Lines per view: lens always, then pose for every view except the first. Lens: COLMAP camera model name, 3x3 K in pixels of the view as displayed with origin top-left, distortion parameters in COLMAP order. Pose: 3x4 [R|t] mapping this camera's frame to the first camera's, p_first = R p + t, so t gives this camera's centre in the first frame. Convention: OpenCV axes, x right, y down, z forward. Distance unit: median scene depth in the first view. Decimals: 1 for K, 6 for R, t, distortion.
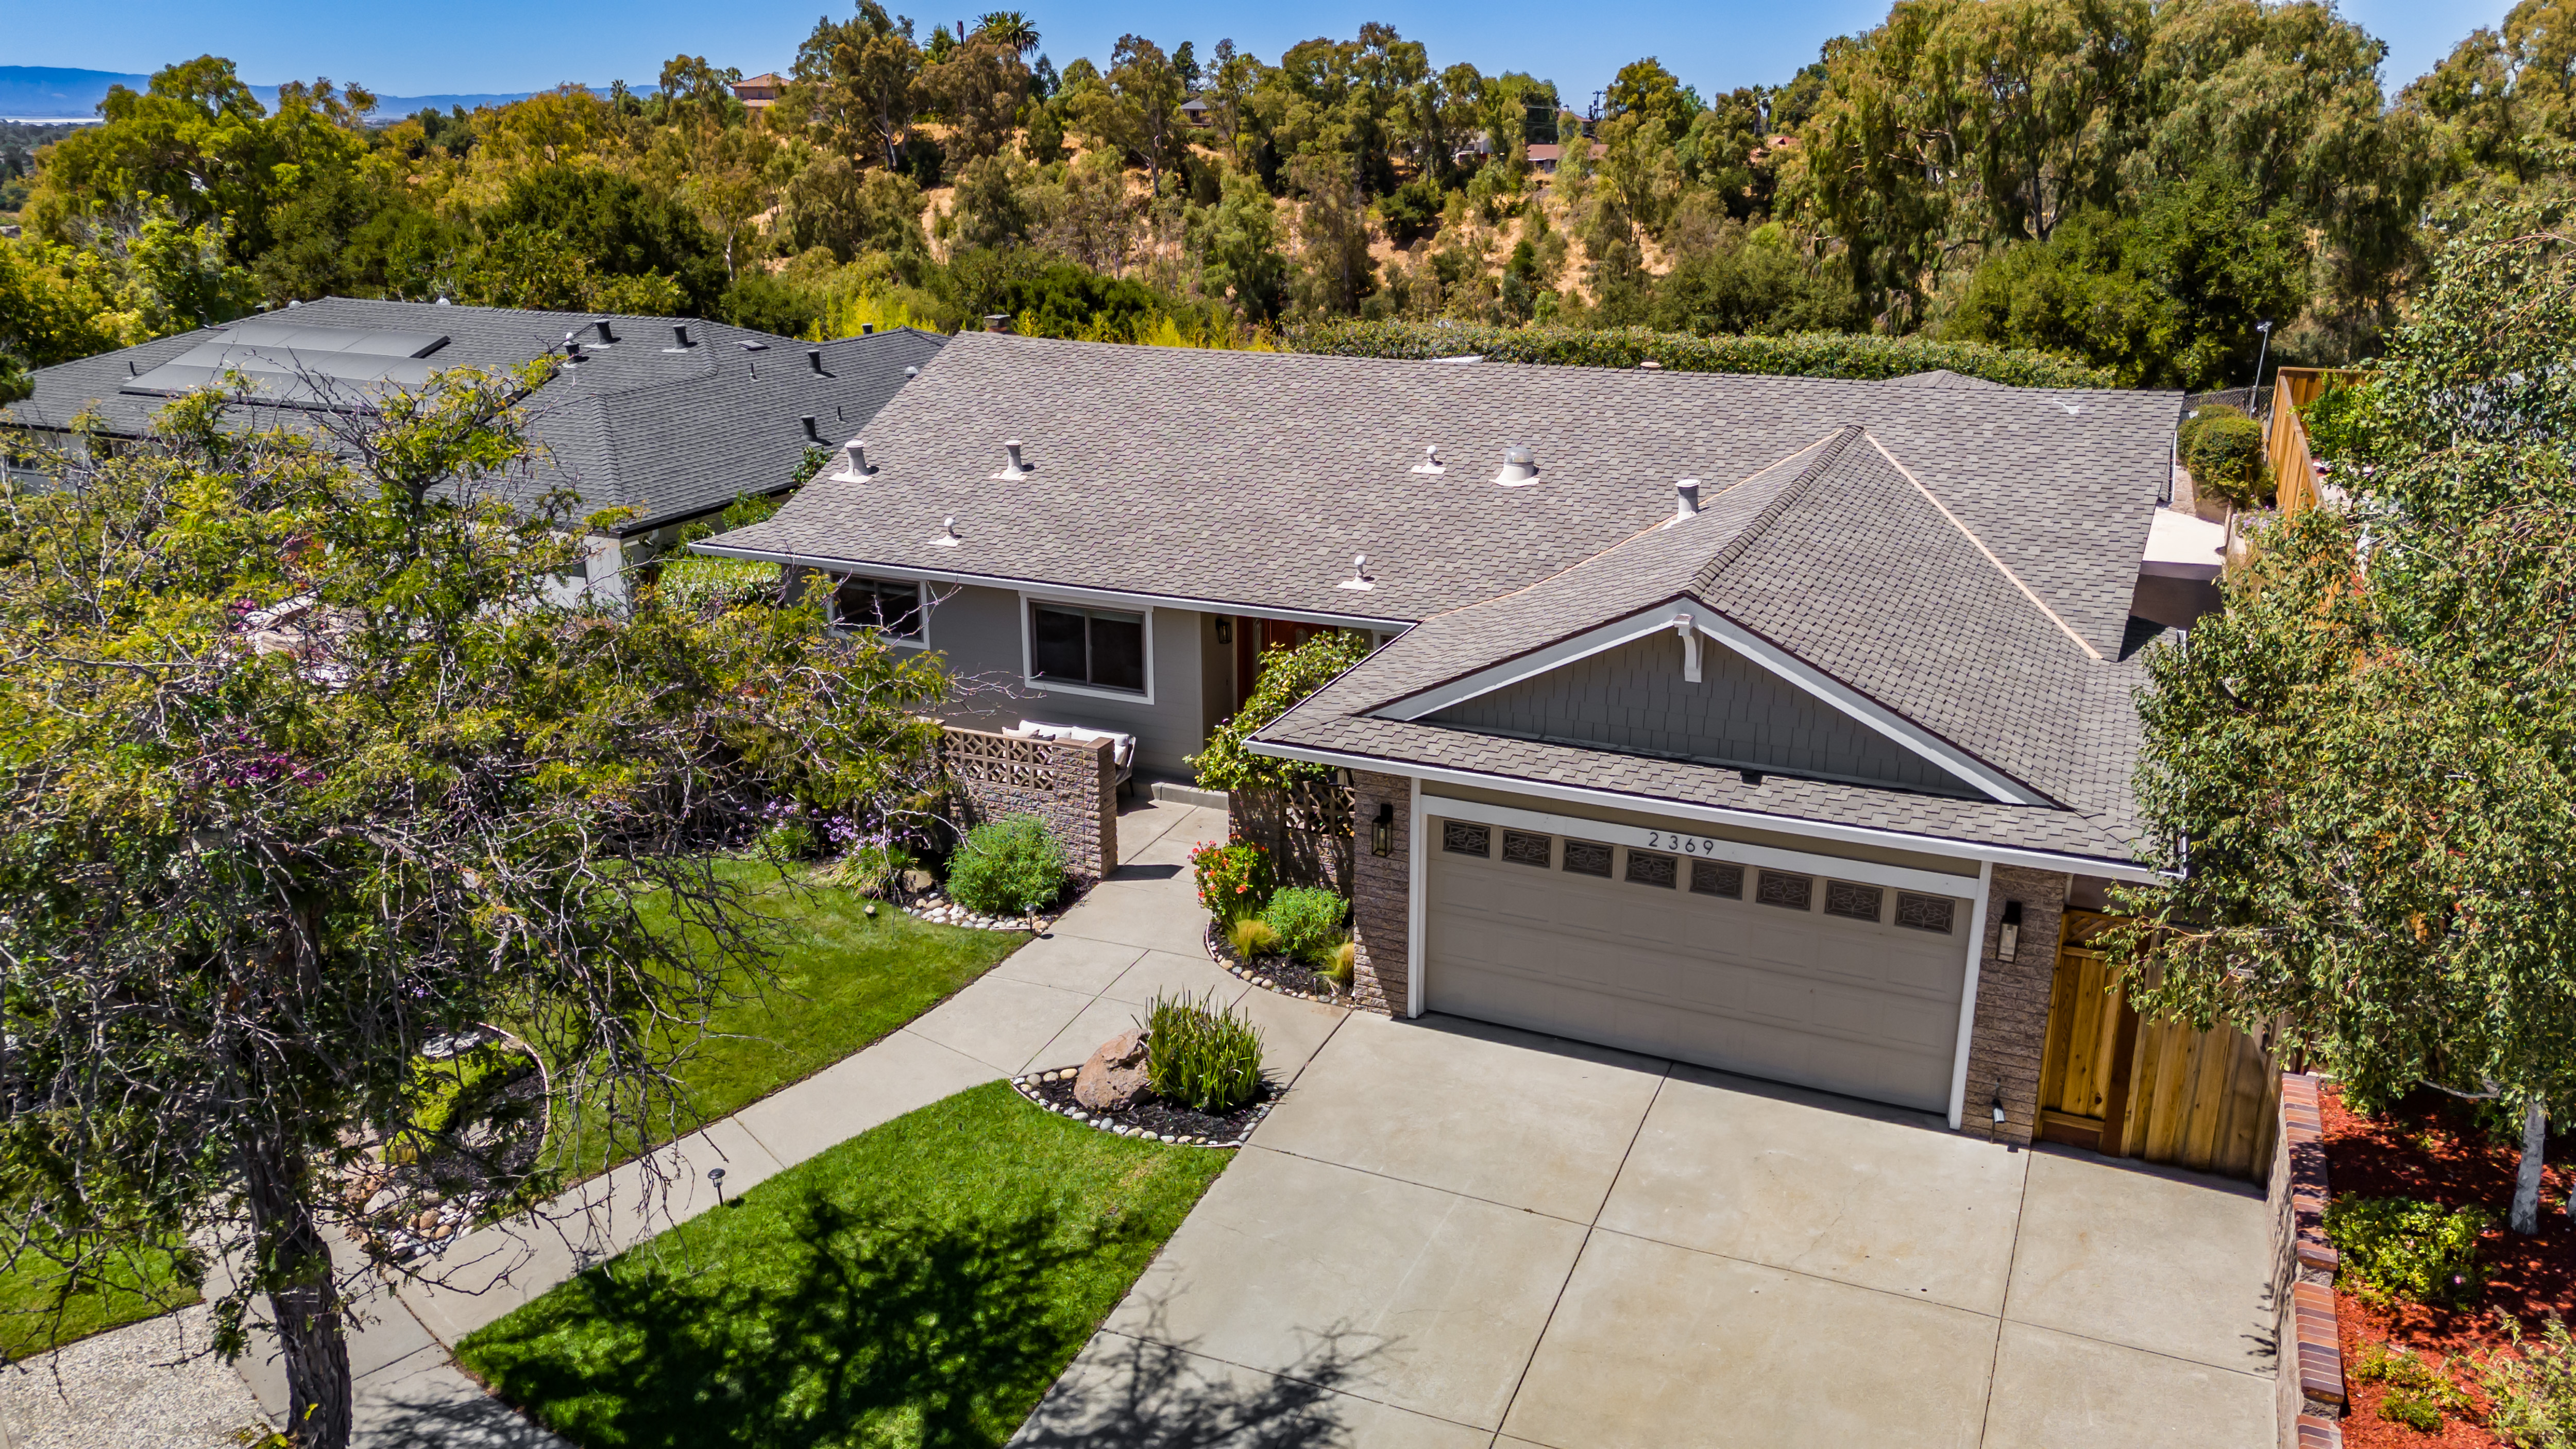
lens RADIAL K [[1881.5, 0, 1270.2], [0, 1881.5, 721.9], [0, 0, 1]] dist [0.056690, -0.042806]
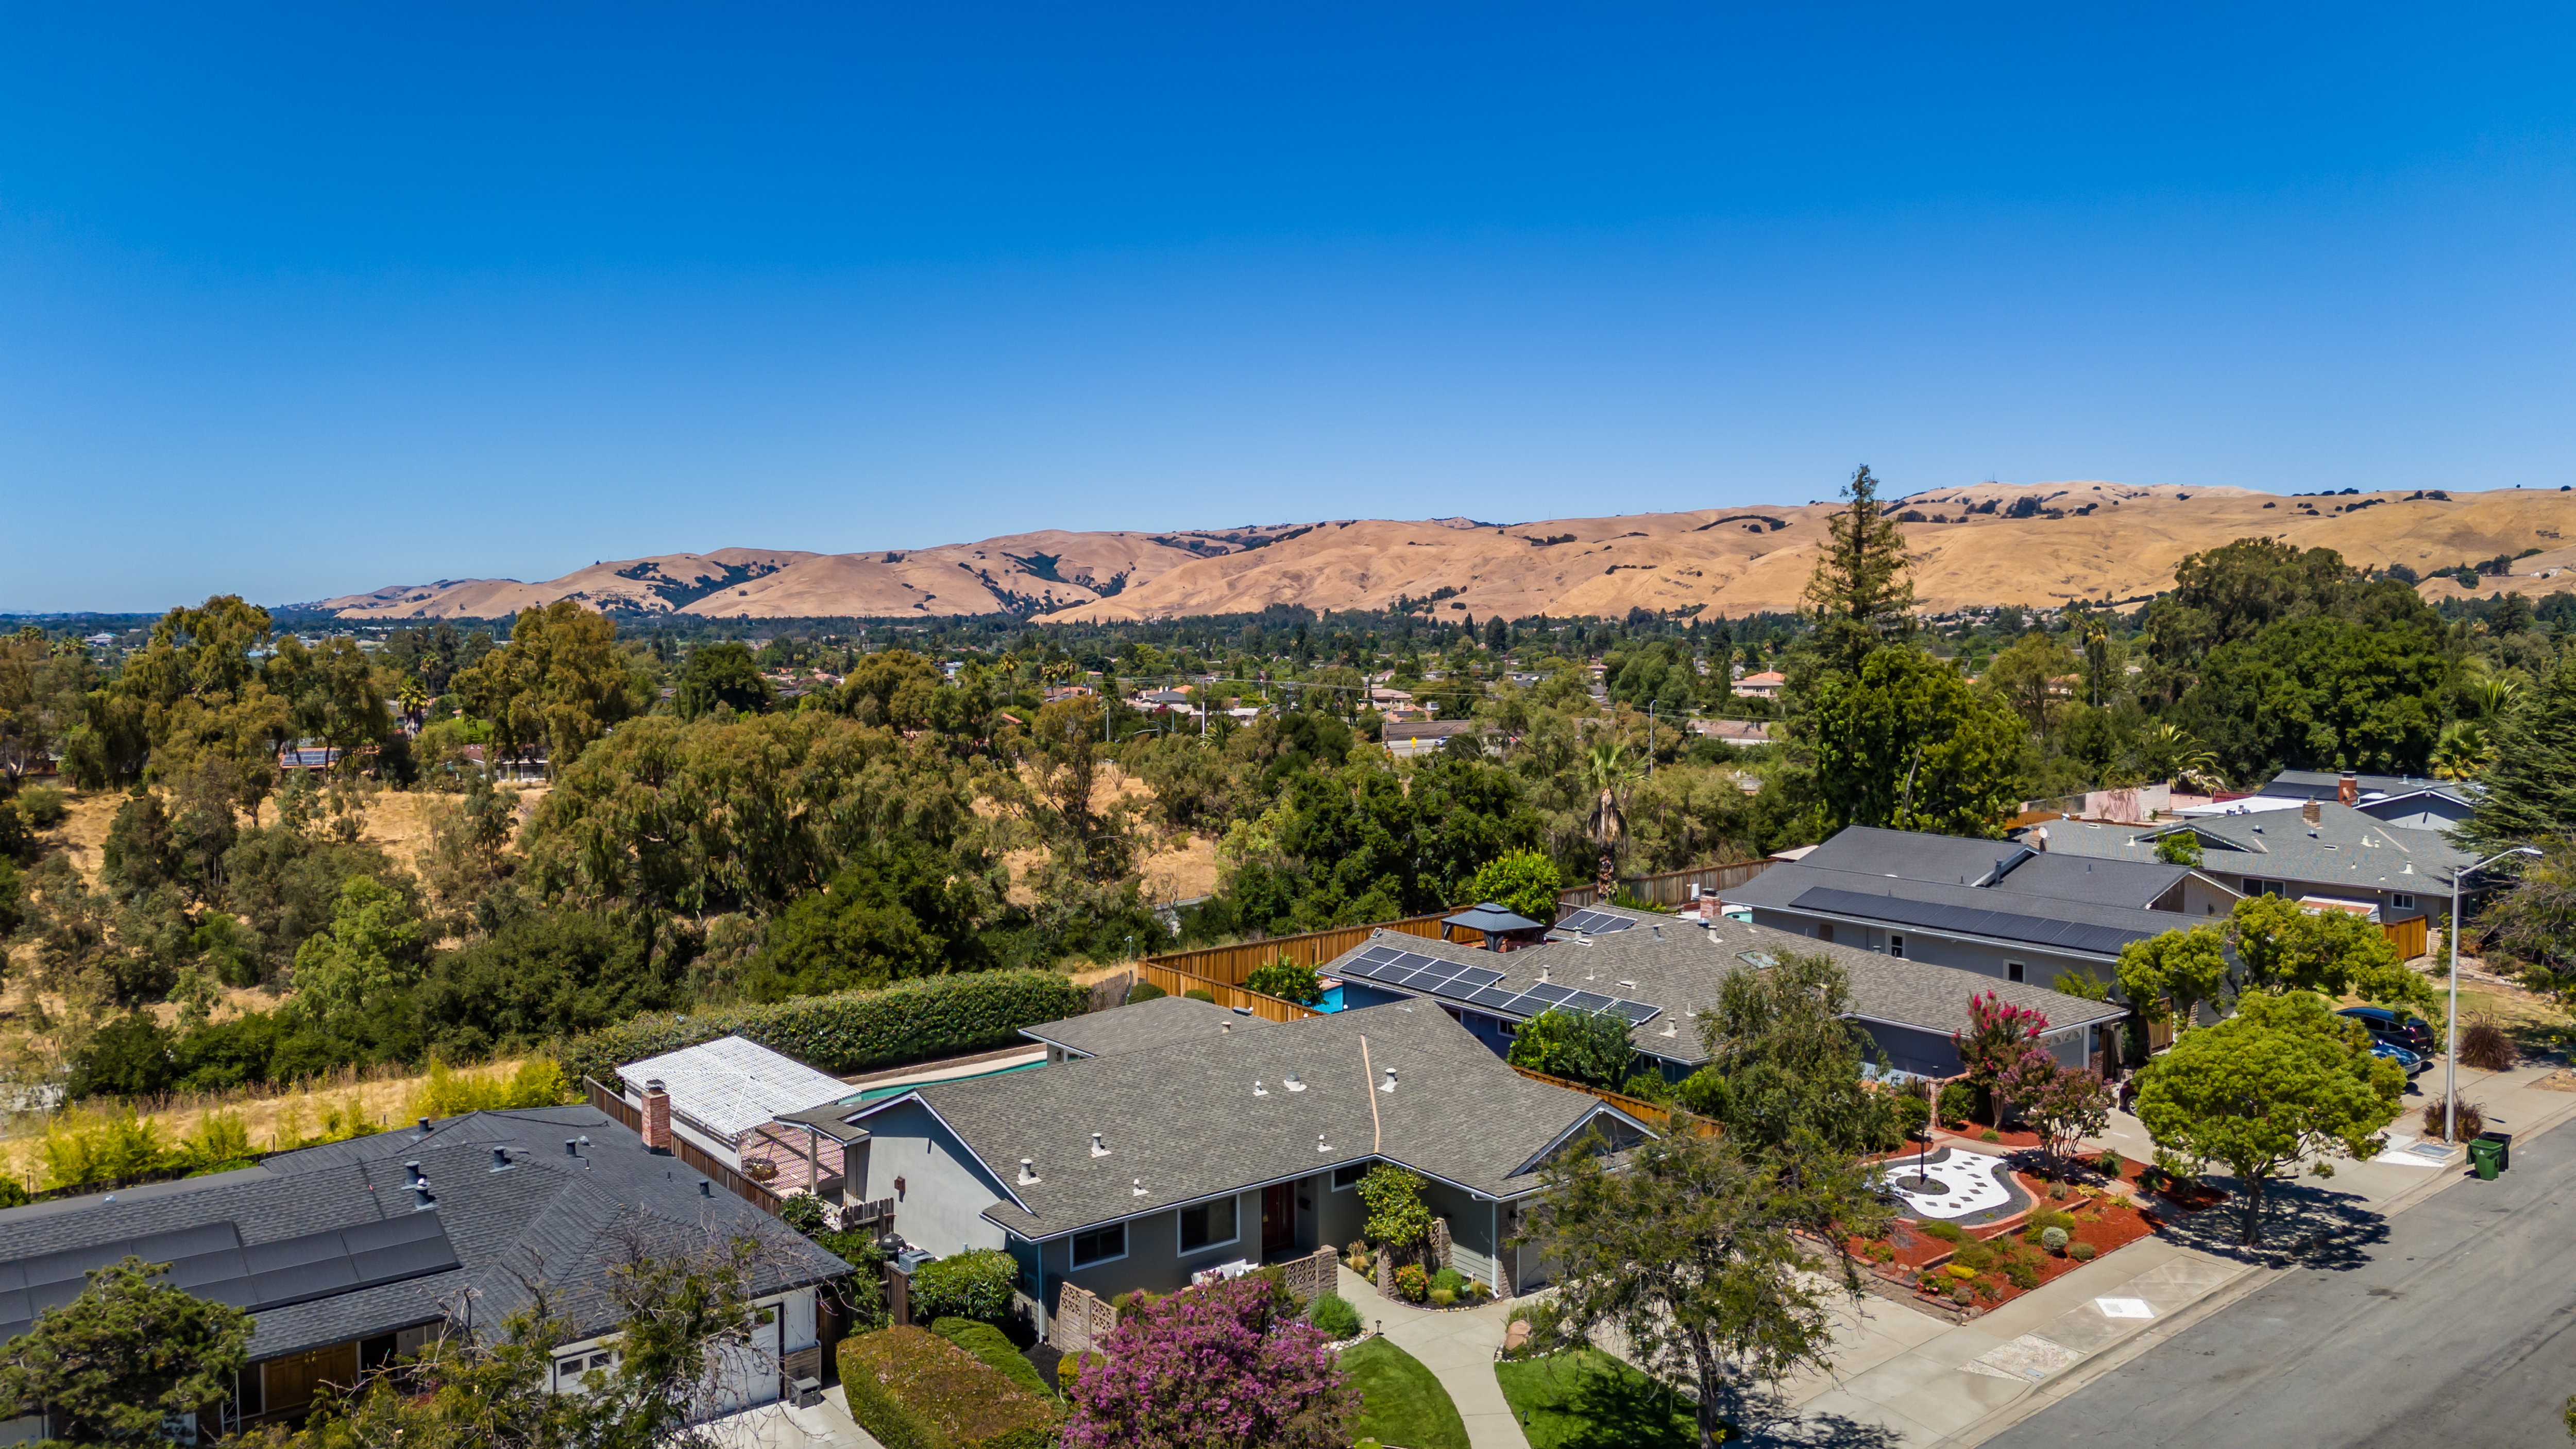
lens RADIAL K [[1881.5, 0, 1270.2], [0, 1881.5, 721.9], [0, 0, 1]] dist [0.056690, -0.042806]
pose [[0.436000, -0.053992, 0.898326, -1.870700], [0.267155, 0.960967, -0.071906, -0.397516], [-0.859379, 0.271343, 0.433406, -0.058244]]
